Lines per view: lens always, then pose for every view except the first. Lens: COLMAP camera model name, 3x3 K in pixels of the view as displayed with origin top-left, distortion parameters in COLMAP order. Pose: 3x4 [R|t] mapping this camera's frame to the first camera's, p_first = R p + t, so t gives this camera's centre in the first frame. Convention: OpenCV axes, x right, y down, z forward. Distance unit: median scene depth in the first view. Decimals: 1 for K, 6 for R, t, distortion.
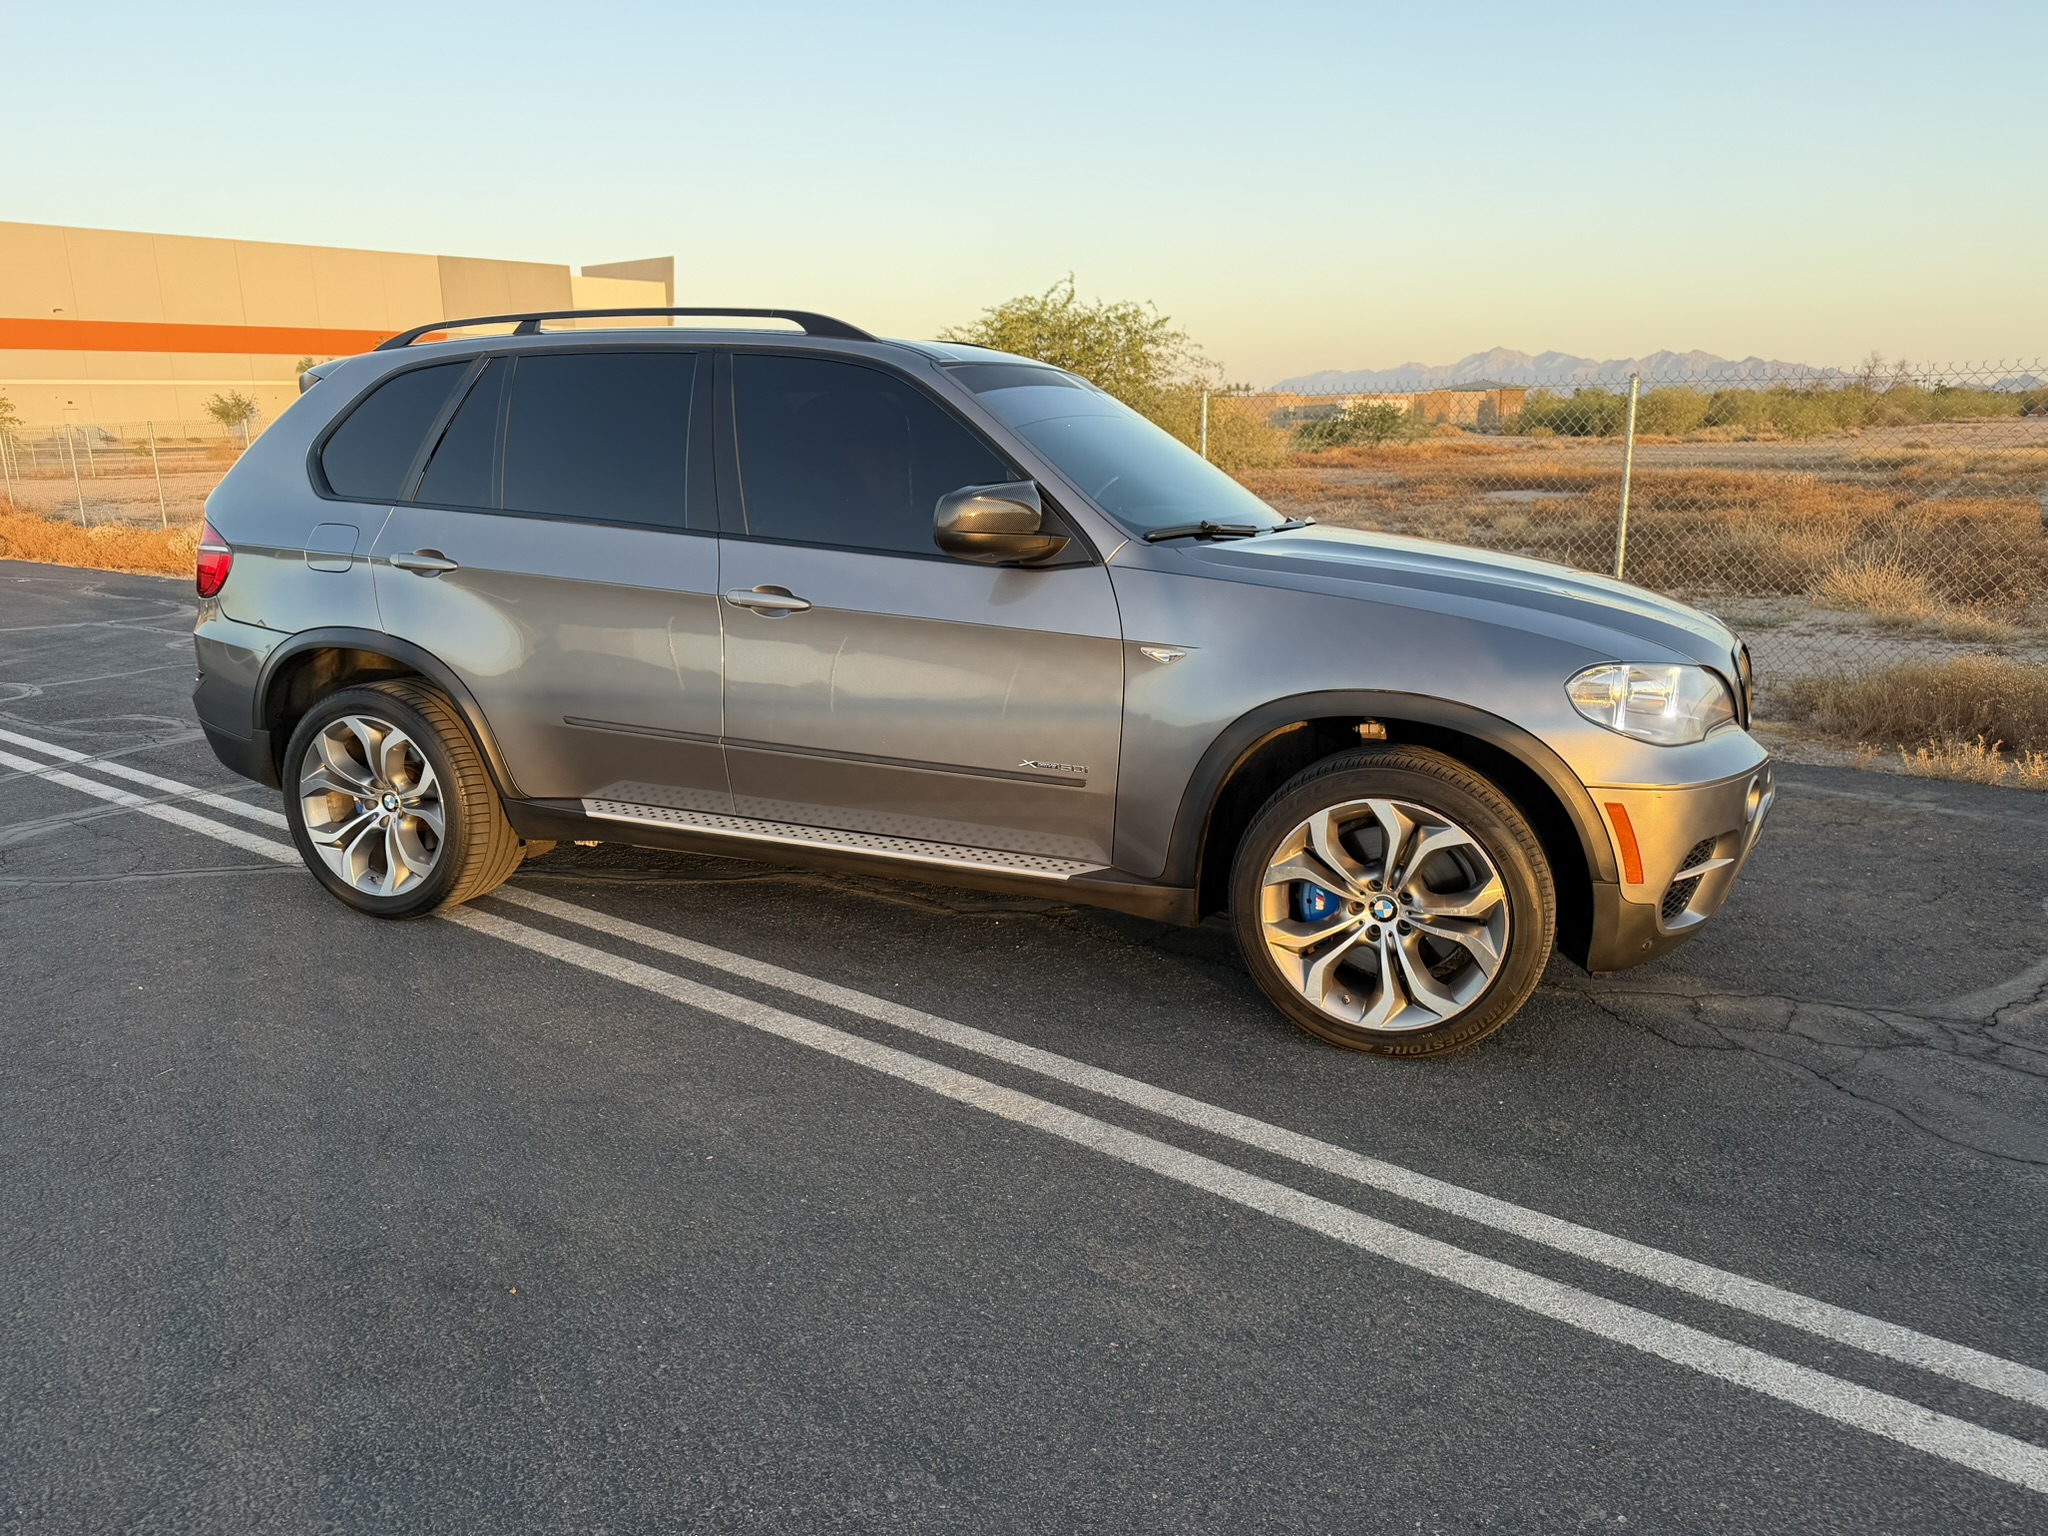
lens RADIAL K [[1434.0, 0, 1024.0], [0, 1434.0, 768.0], [0, 0, 1]] dist [0.061596, -0.074912]
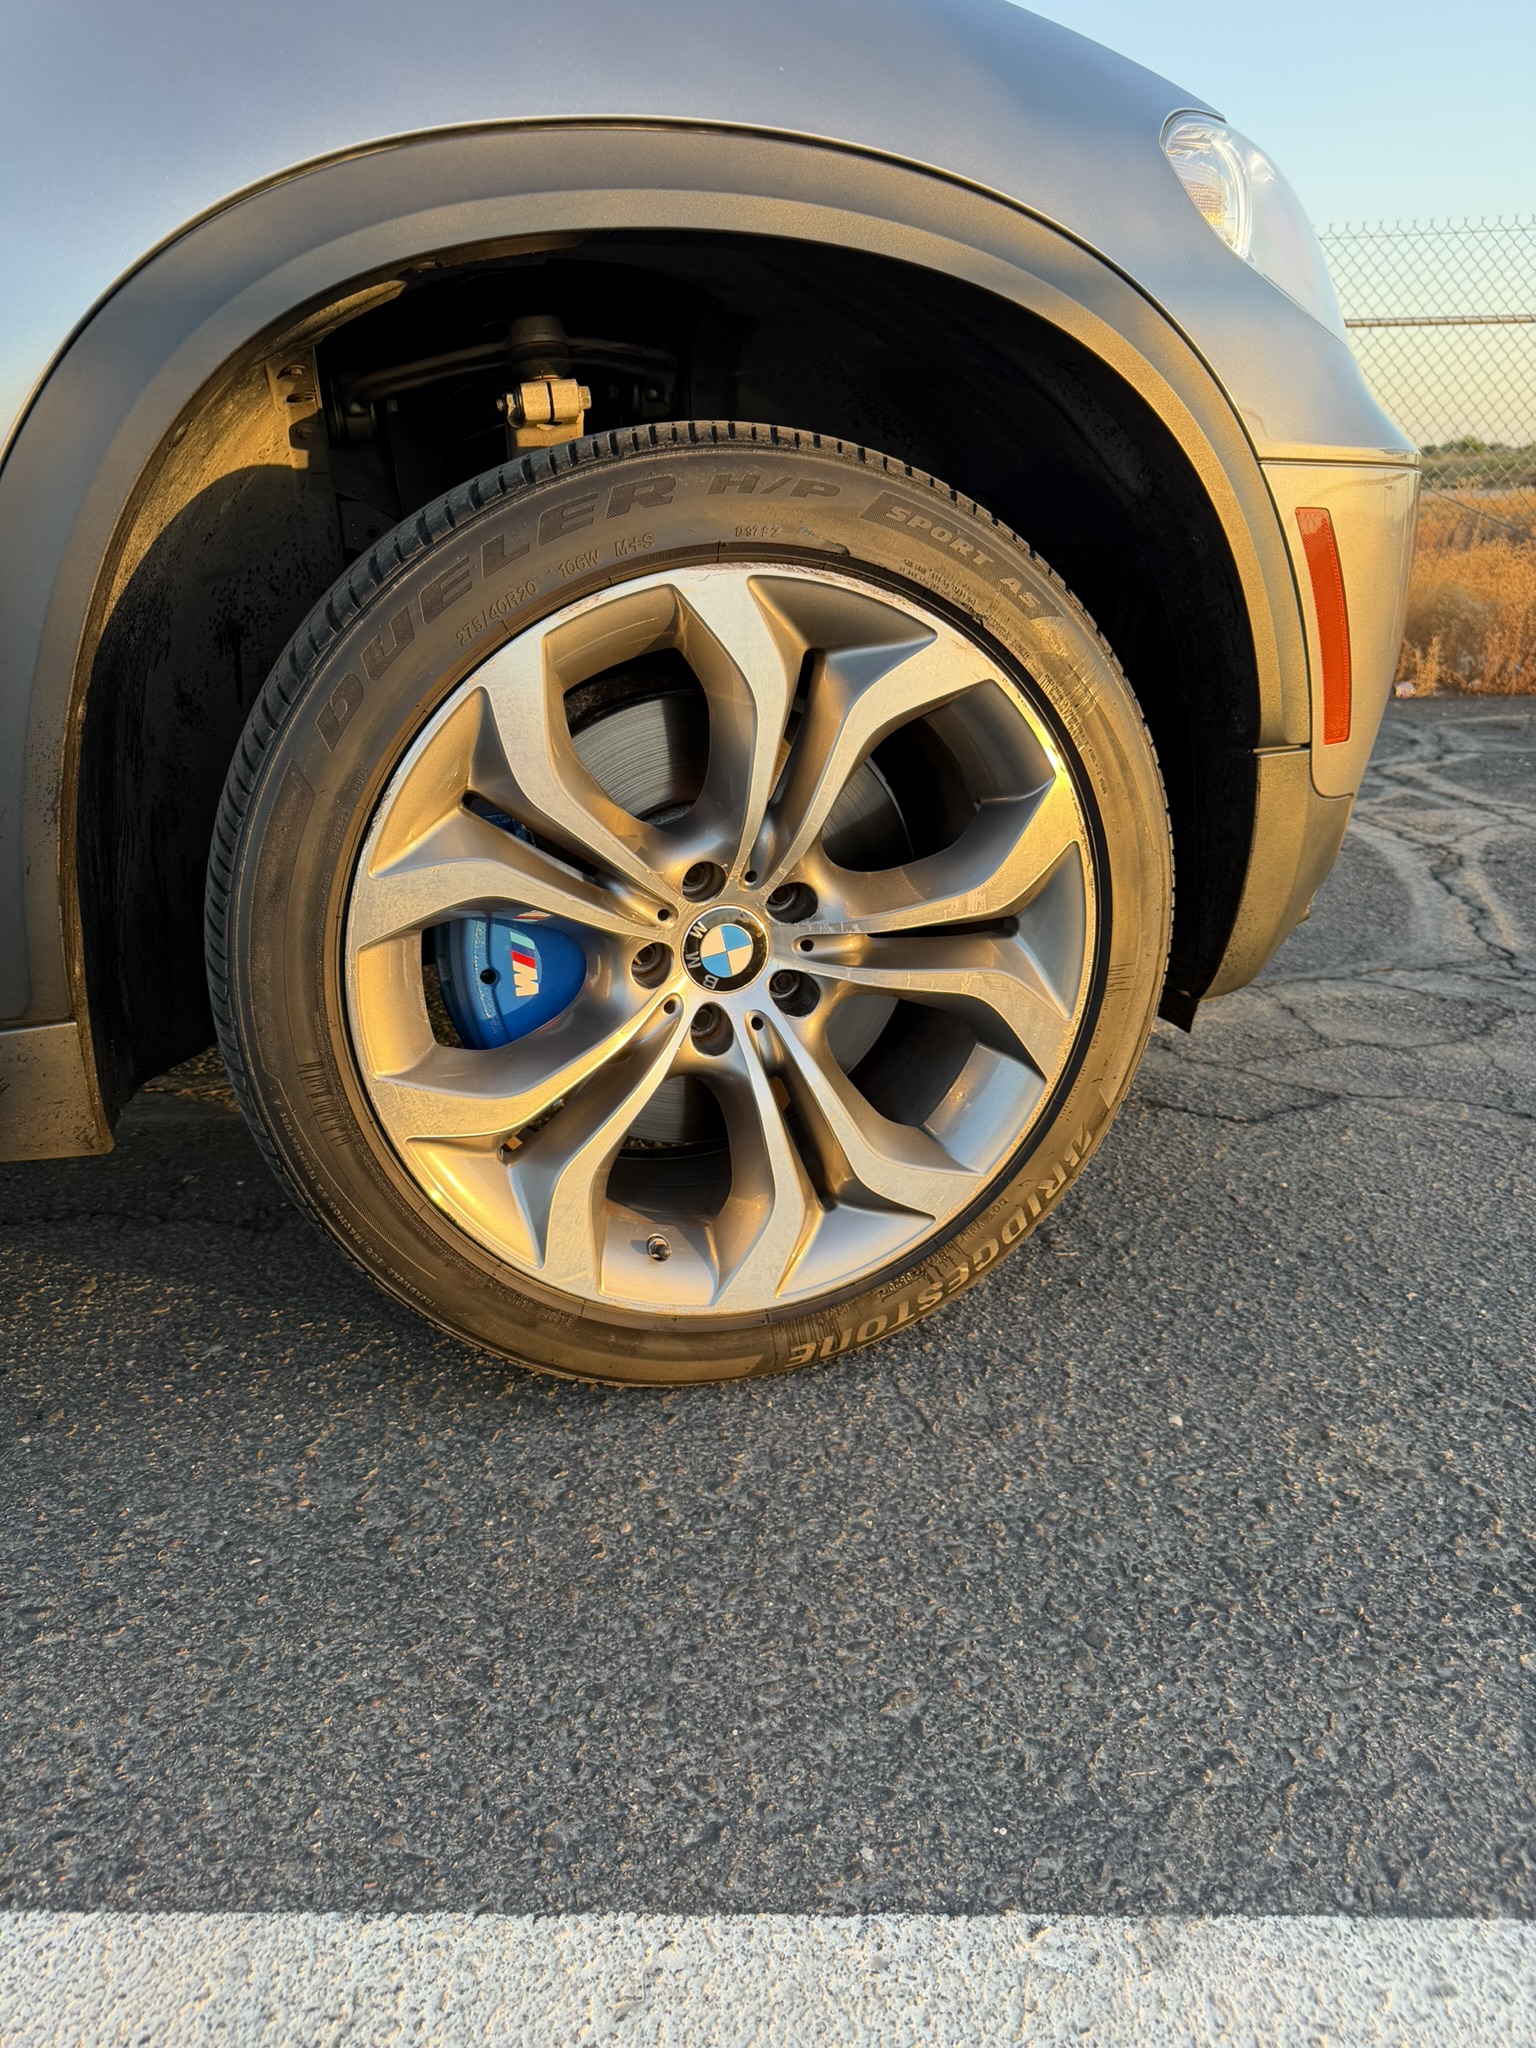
lens RADIAL K [[1434.0, 0, 768.0], [0, 1434.0, 1024.0], [0, 0, 1]] dist [0.061596, -0.074912]
pose [[0.790612, -0.218036, 0.572182, 0.068632], [0.154238, 0.975237, 0.158507, 0.064391], [-0.592573, -0.037065, 0.804664, 0.734124]]
